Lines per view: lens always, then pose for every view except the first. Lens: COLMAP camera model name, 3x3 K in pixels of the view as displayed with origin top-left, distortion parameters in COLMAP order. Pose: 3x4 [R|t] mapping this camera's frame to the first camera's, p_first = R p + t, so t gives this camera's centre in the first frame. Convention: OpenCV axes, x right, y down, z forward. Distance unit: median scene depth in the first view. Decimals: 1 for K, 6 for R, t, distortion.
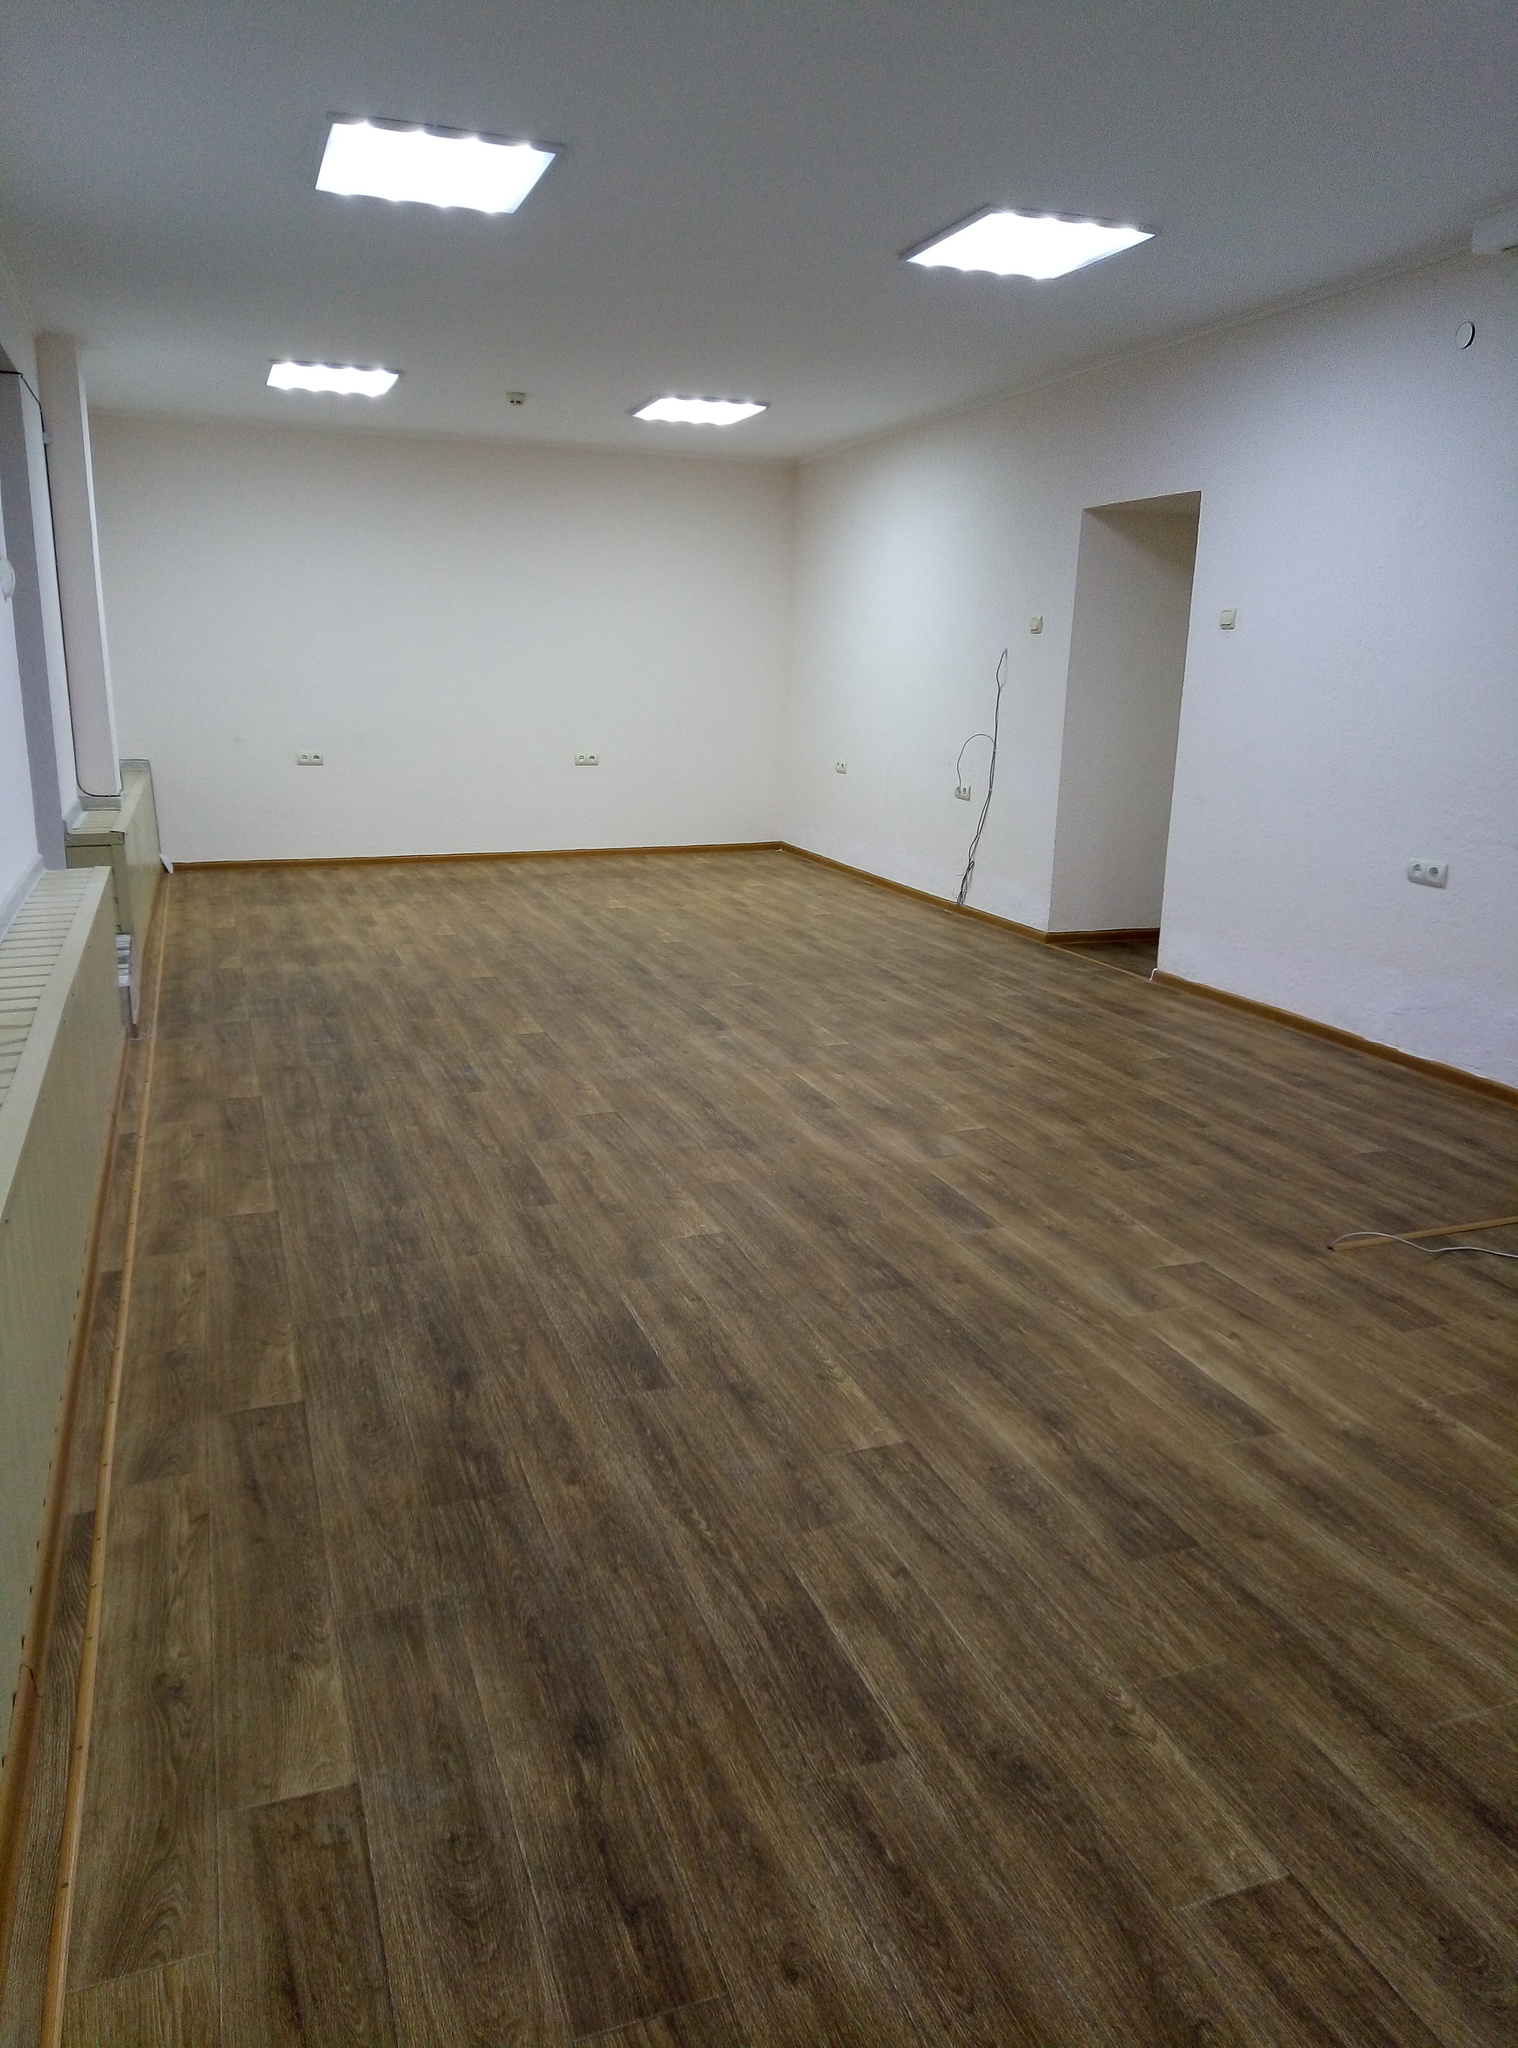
lens RADIAL K [[1468.8, 0, 754.2], [0, 1468.8, 1000.5], [0, 0, 1]] dist [0.087008, -0.097971]
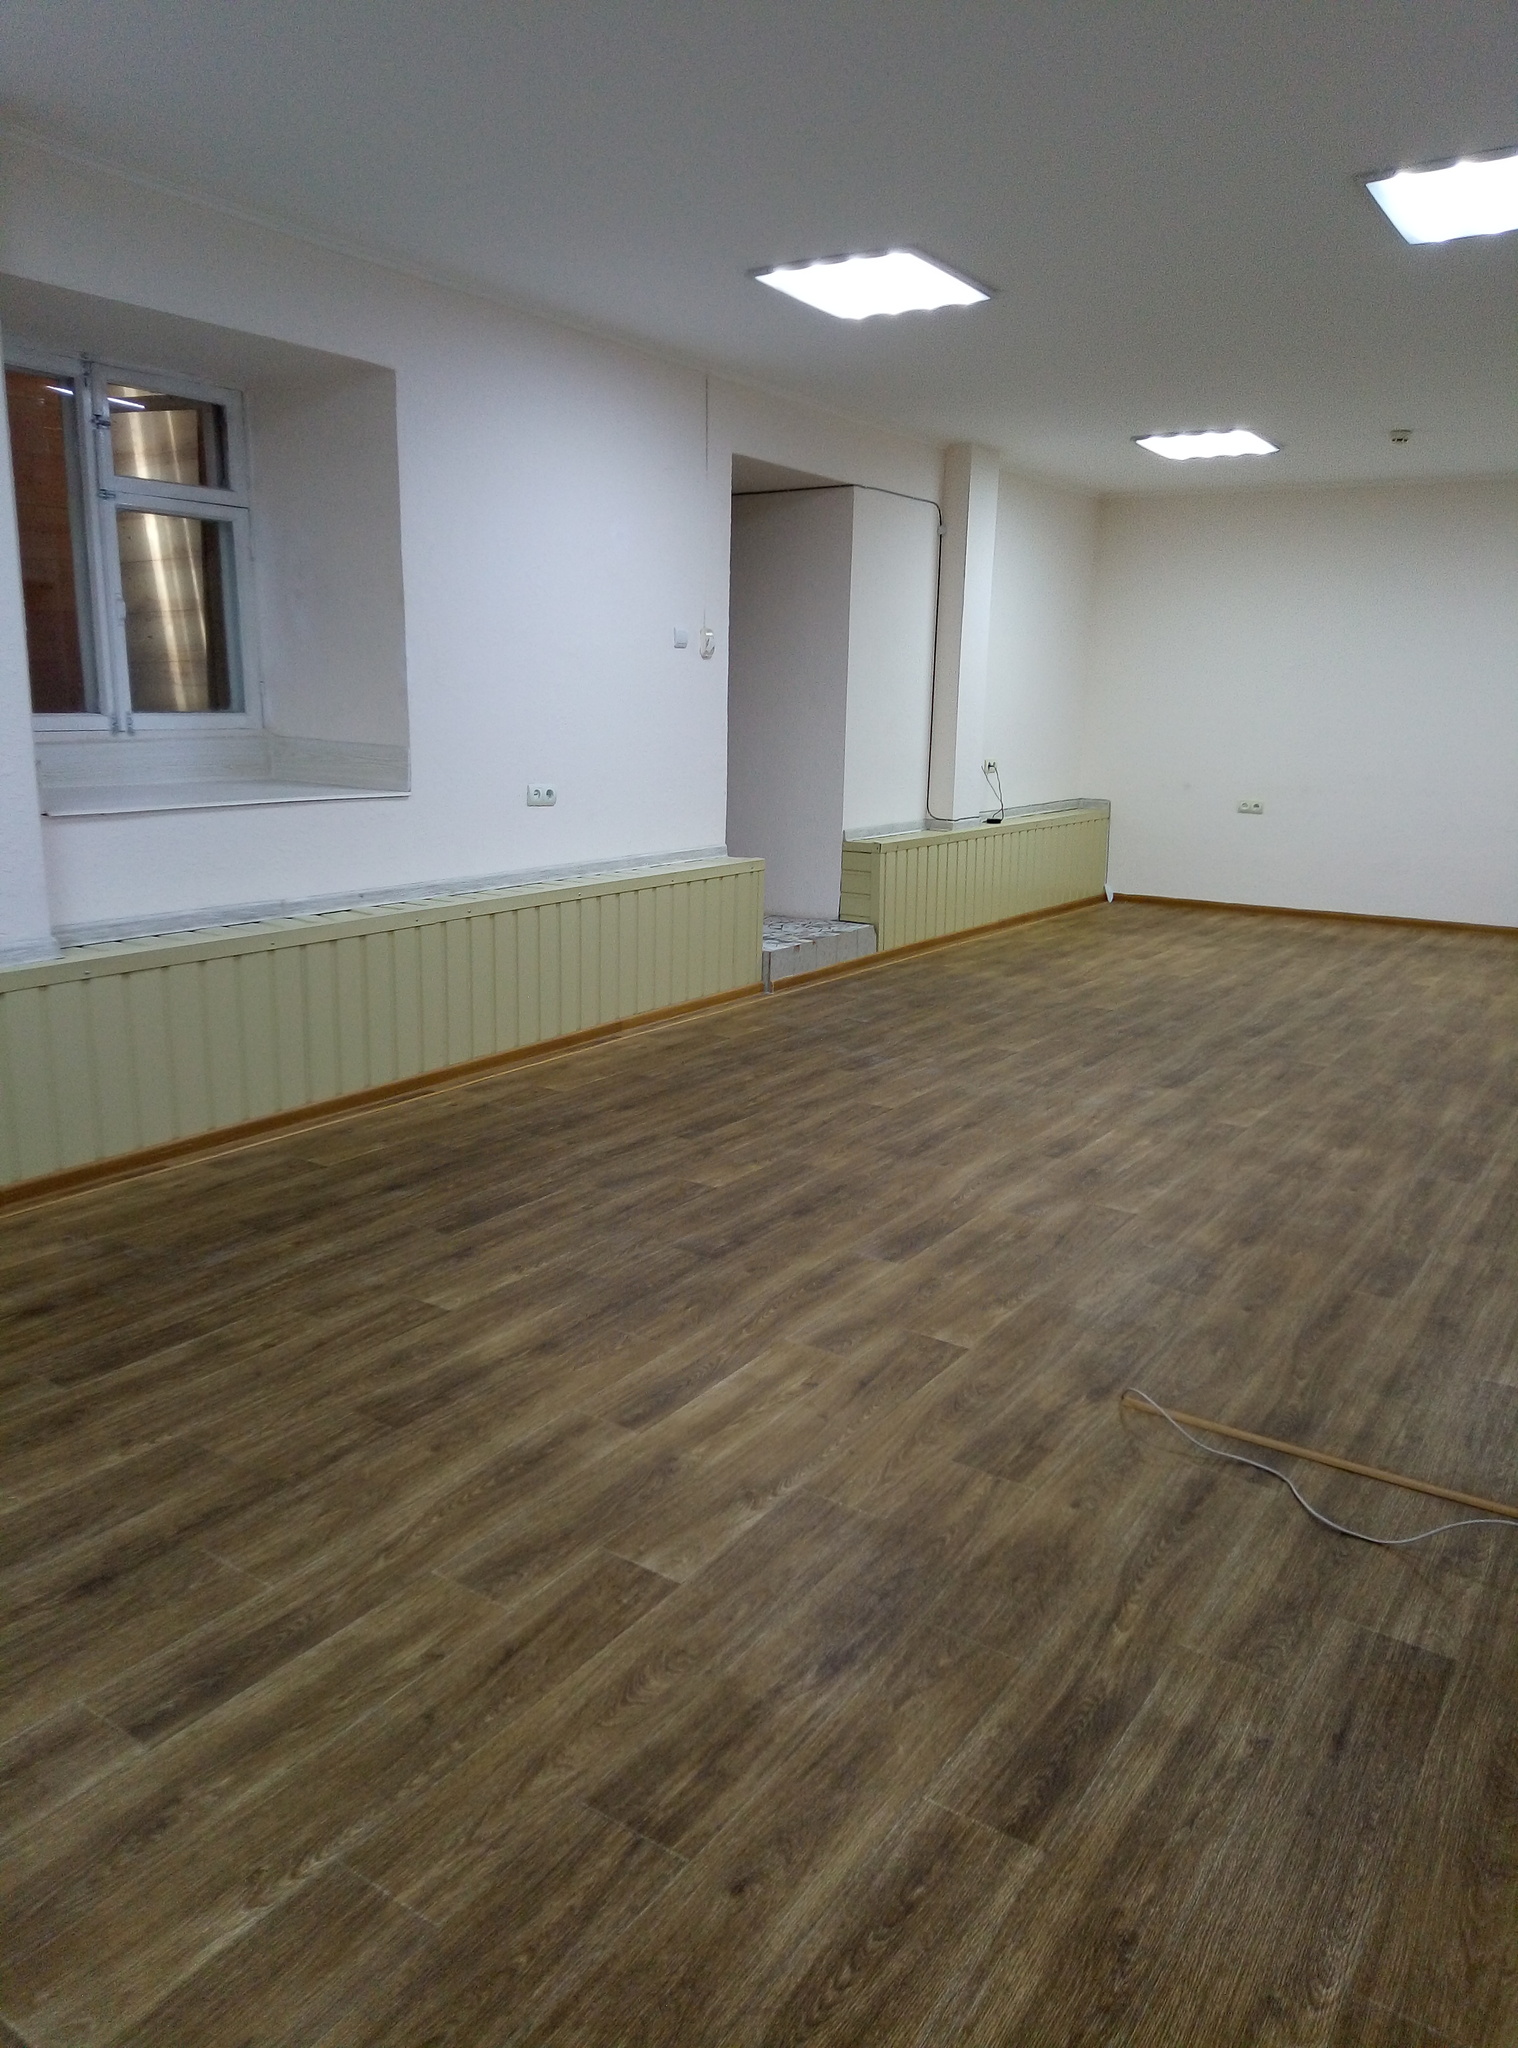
lens RADIAL K [[1468.8, 0, 739.3], [0, 1468.8, 1000.3], [0, 0, 1]] dist [0.087008, -0.097971]
pose [[0.578481, 0.164024, -0.799035, 0.666006], [-0.199322, 0.978303, 0.056519, -0.039411], [0.790968, 0.126570, 0.598623, 0.241649]]
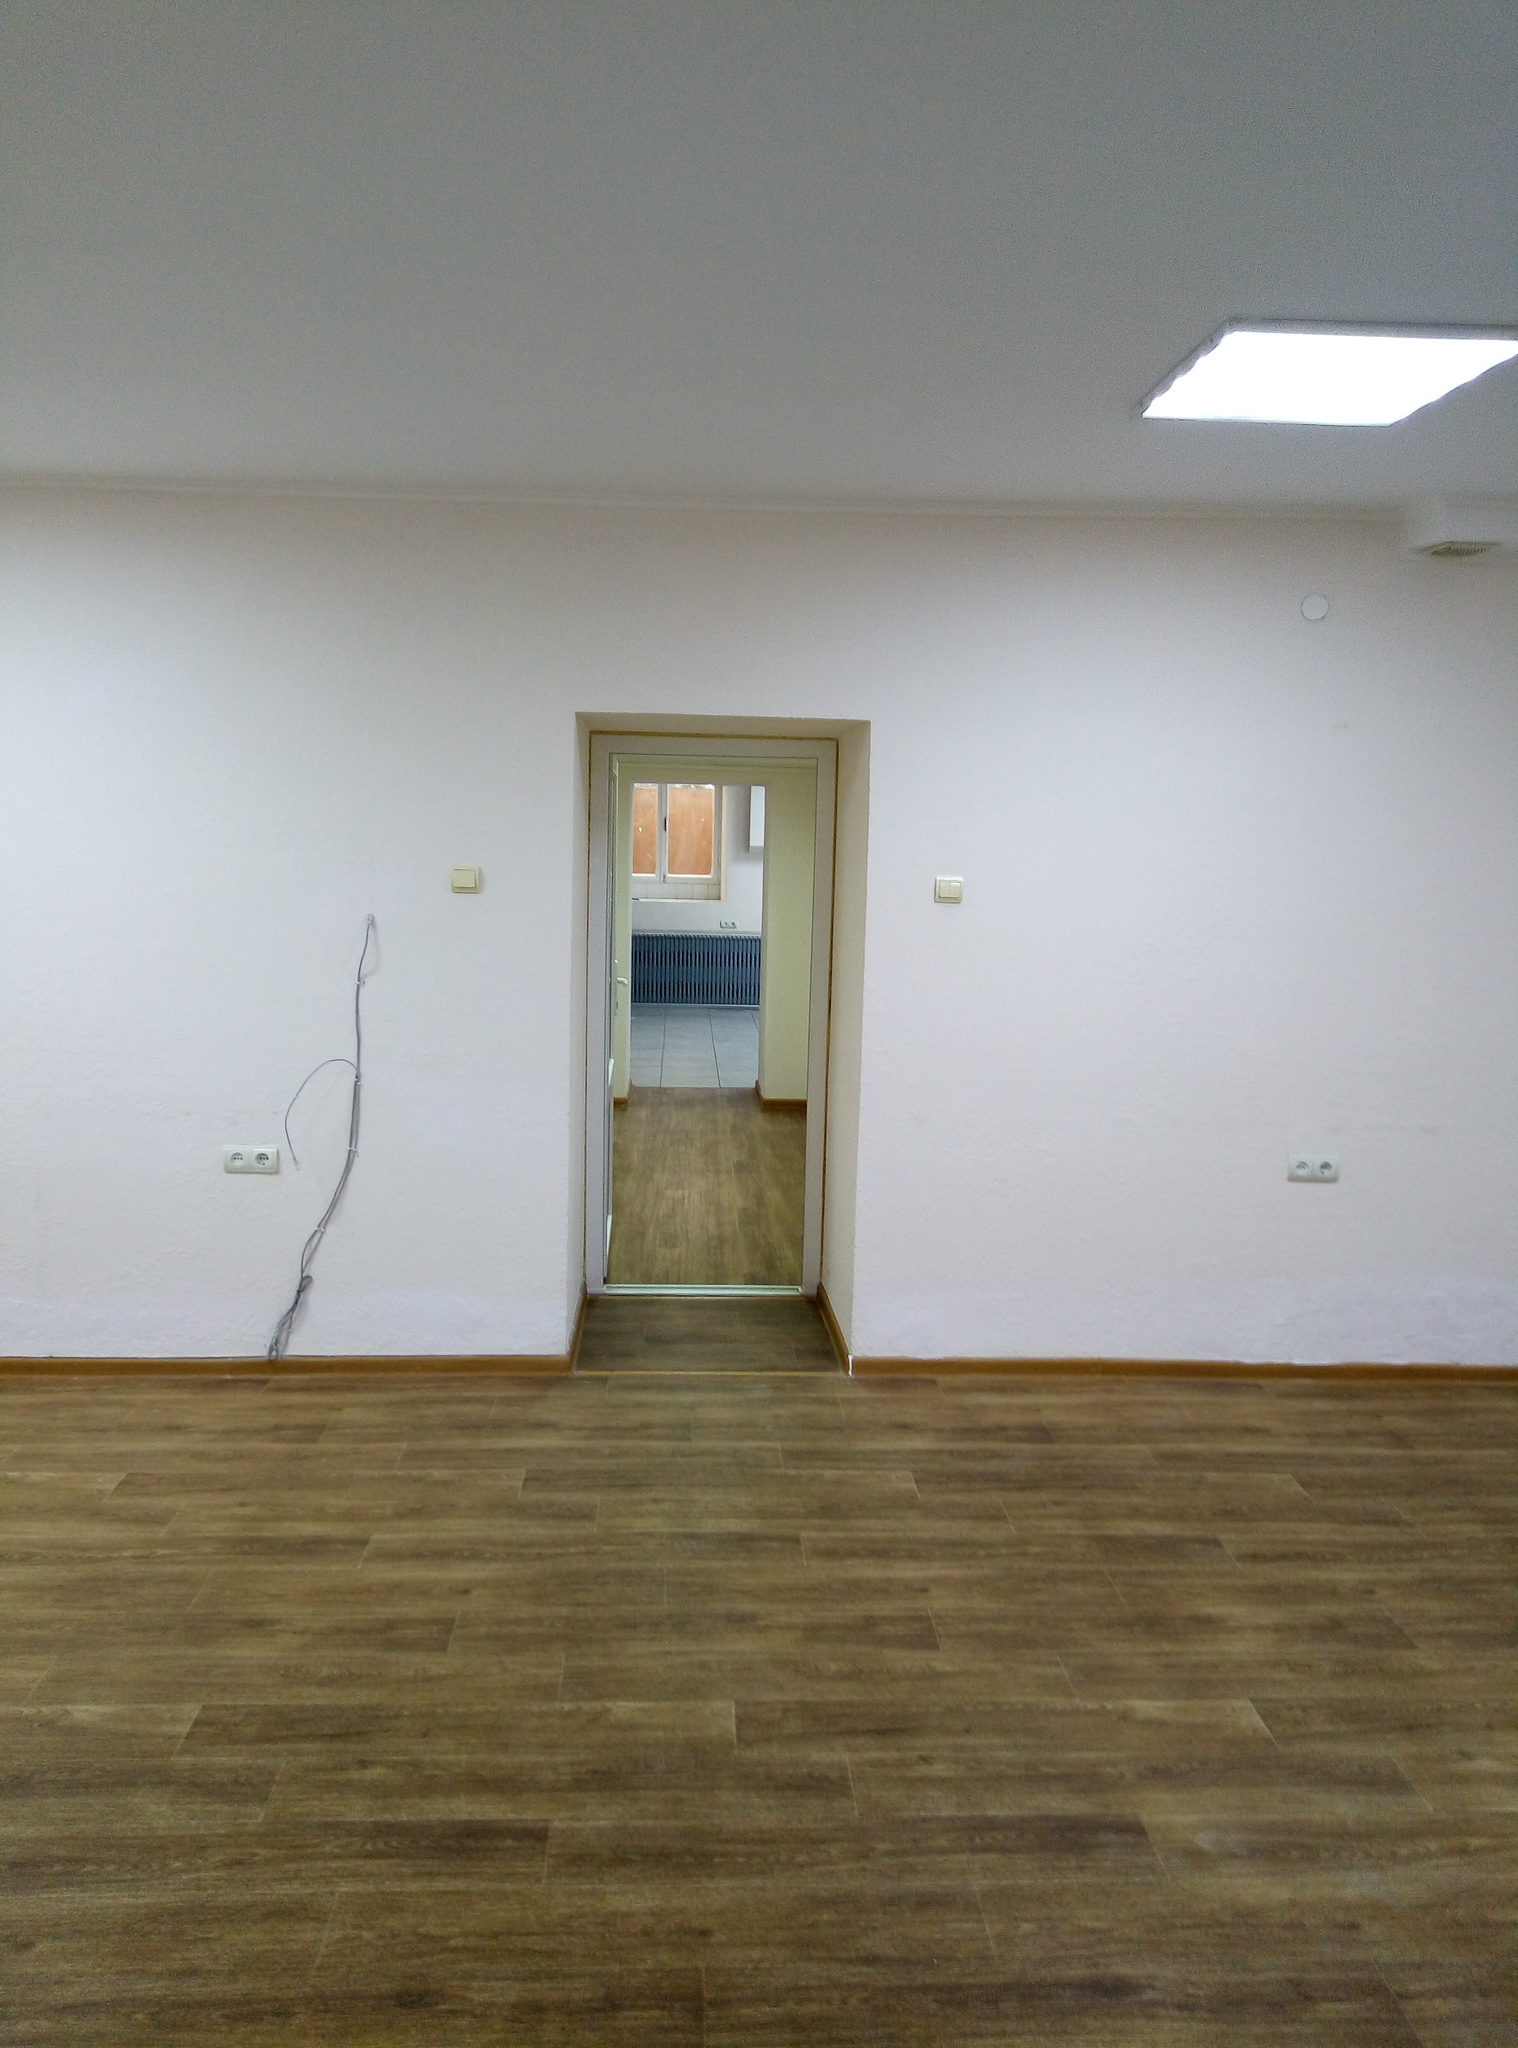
lens RADIAL K [[1468.8, 0, 751.2], [0, 1468.8, 1014.8], [0, 0, 1]] dist [0.087008, -0.097971]
pose [[0.293826, -0.130134, 0.946959, -0.546100], [0.198587, 0.977383, 0.072696, -0.335662], [-0.935002, 0.166694, 0.313023, 1.082235]]
